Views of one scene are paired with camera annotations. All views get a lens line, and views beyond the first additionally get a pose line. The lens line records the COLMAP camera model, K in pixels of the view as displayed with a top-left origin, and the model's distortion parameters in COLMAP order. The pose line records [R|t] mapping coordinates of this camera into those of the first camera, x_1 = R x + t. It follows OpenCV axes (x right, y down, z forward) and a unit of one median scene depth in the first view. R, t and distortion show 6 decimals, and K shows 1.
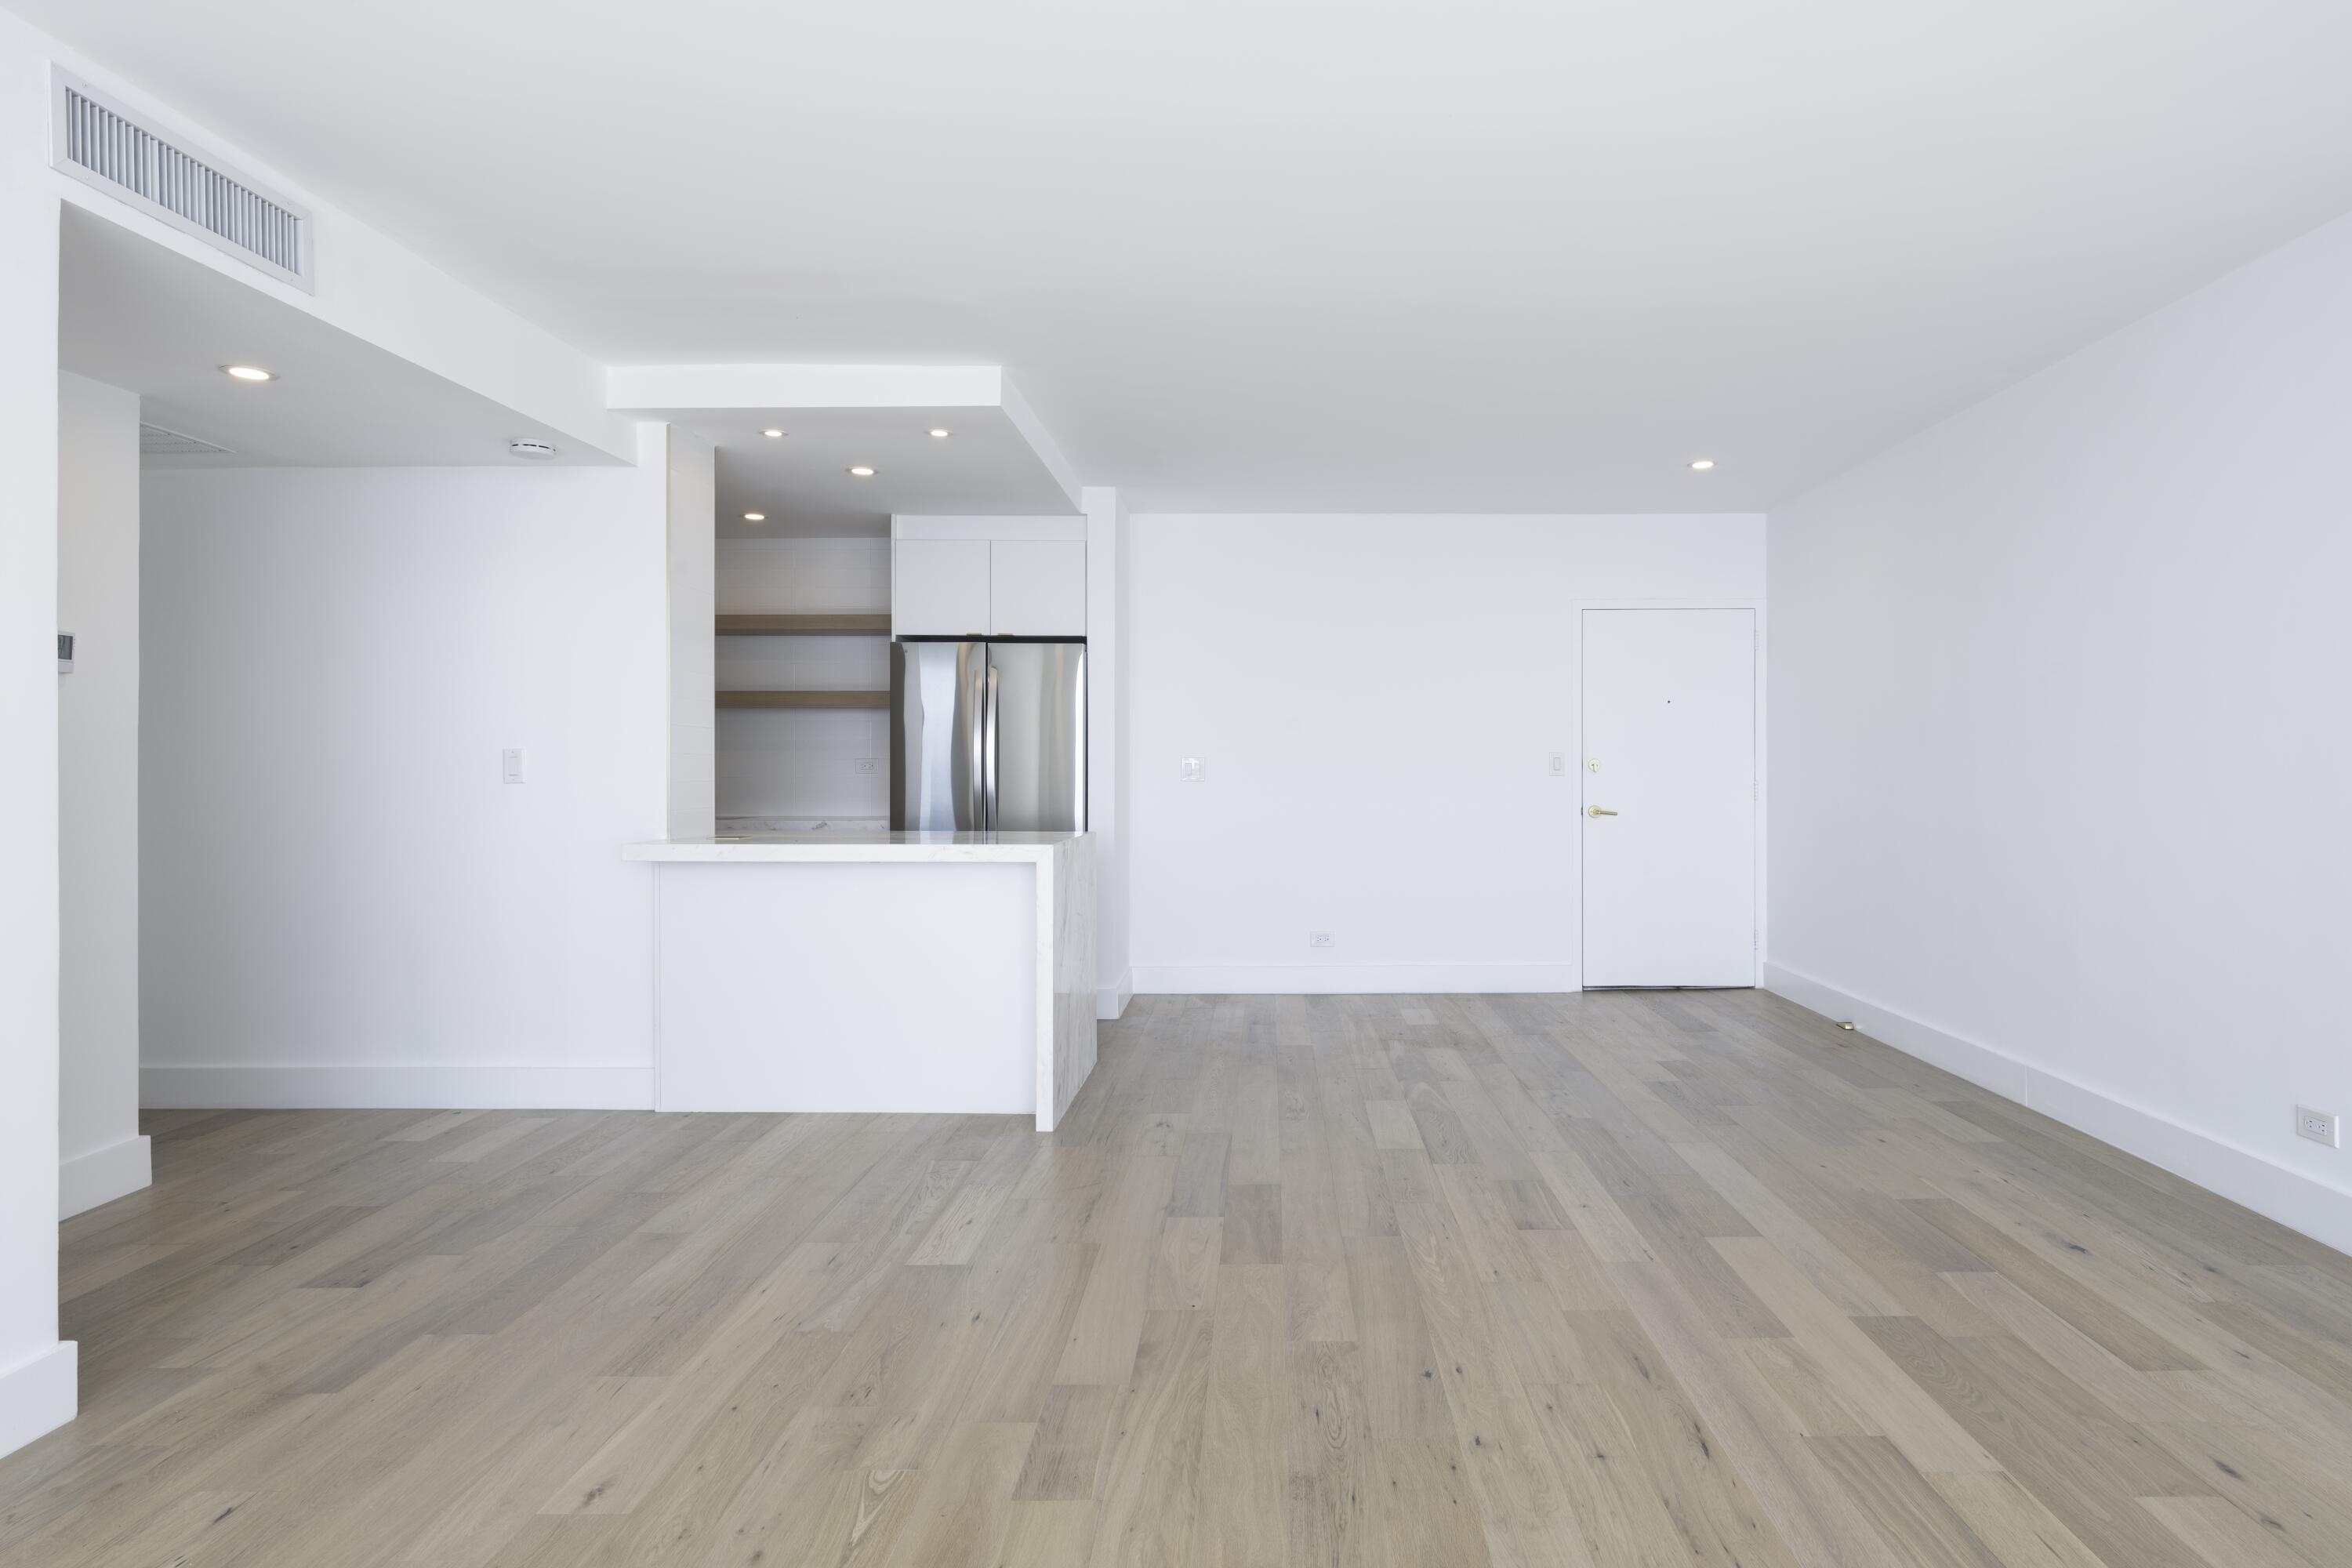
lens RADIAL K [[1267.3, 0, 1176.0], [0, 1267.3, 784.0], [0, 0, 1]] dist [-0.003777, -0.000881]
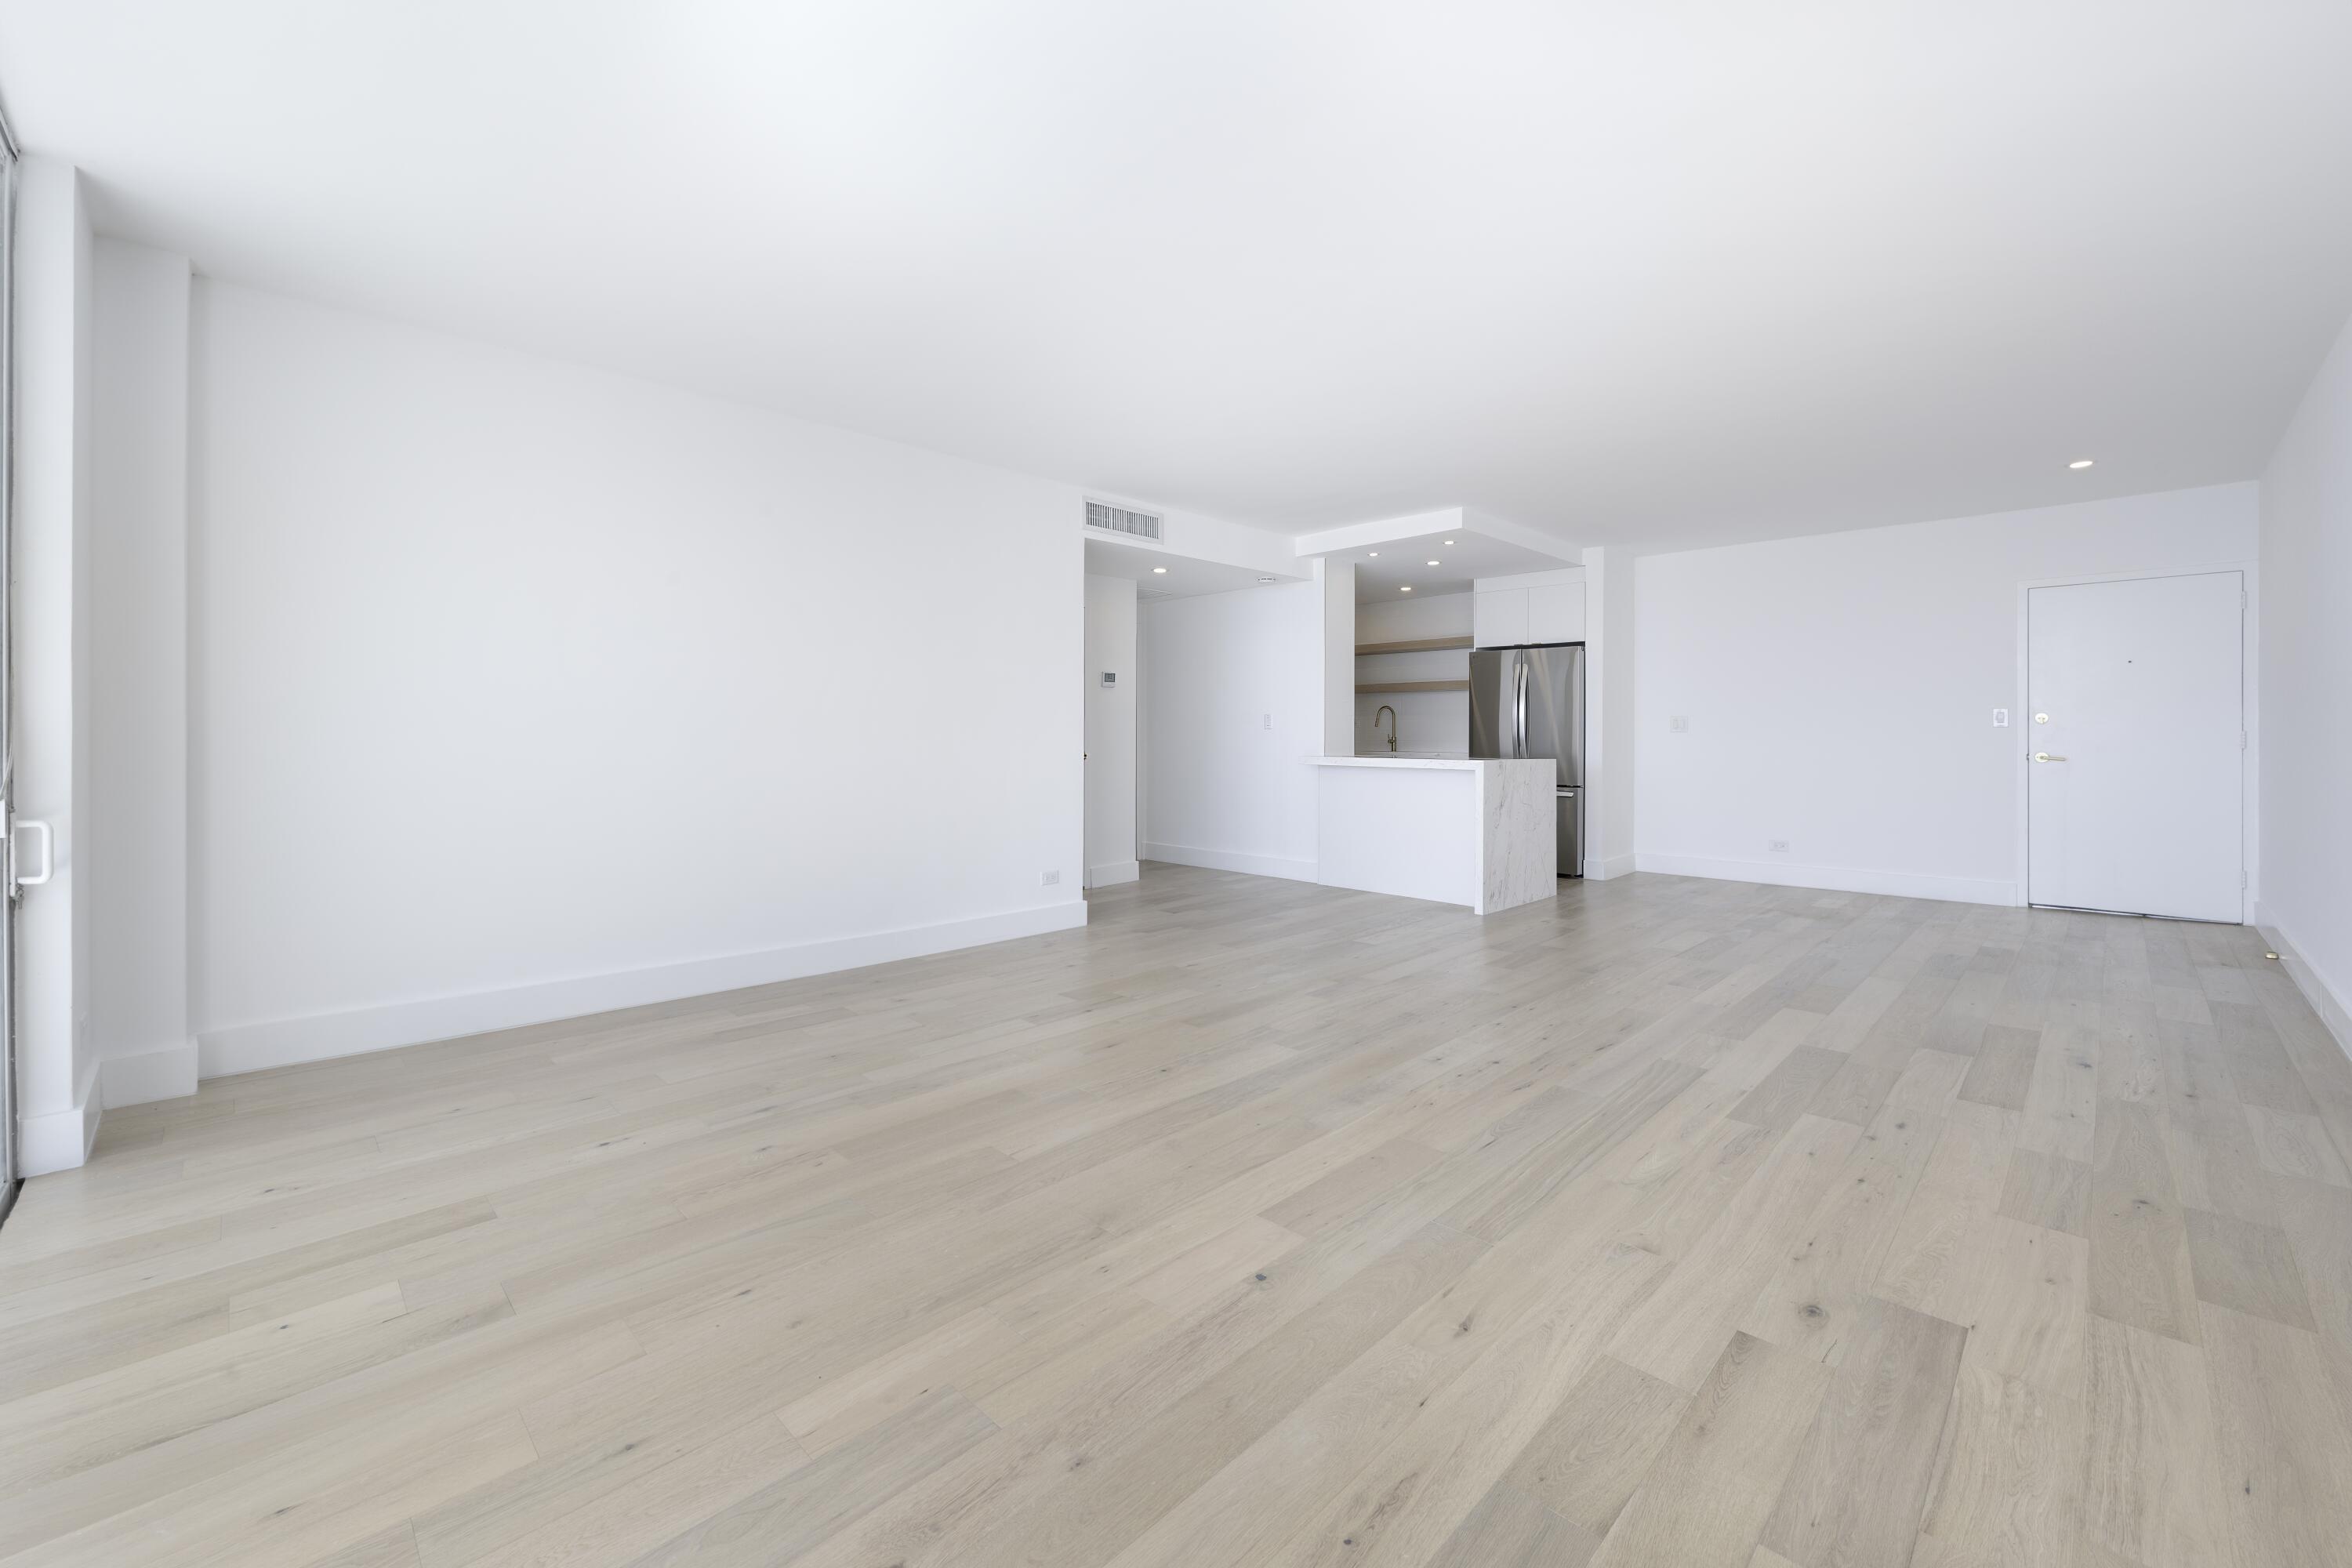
lens RADIAL K [[922.9, 0, 1167.3], [0, 922.9, 753.0], [0, 0, 1]] dist [-0.001771, -0.000115]
pose [[0.705982, 0.015613, -0.708058, 0.502514], [-0.012570, 0.999876, 0.009515, 0.027846], [0.708119, 0.002183, 0.706090, -0.268059]]
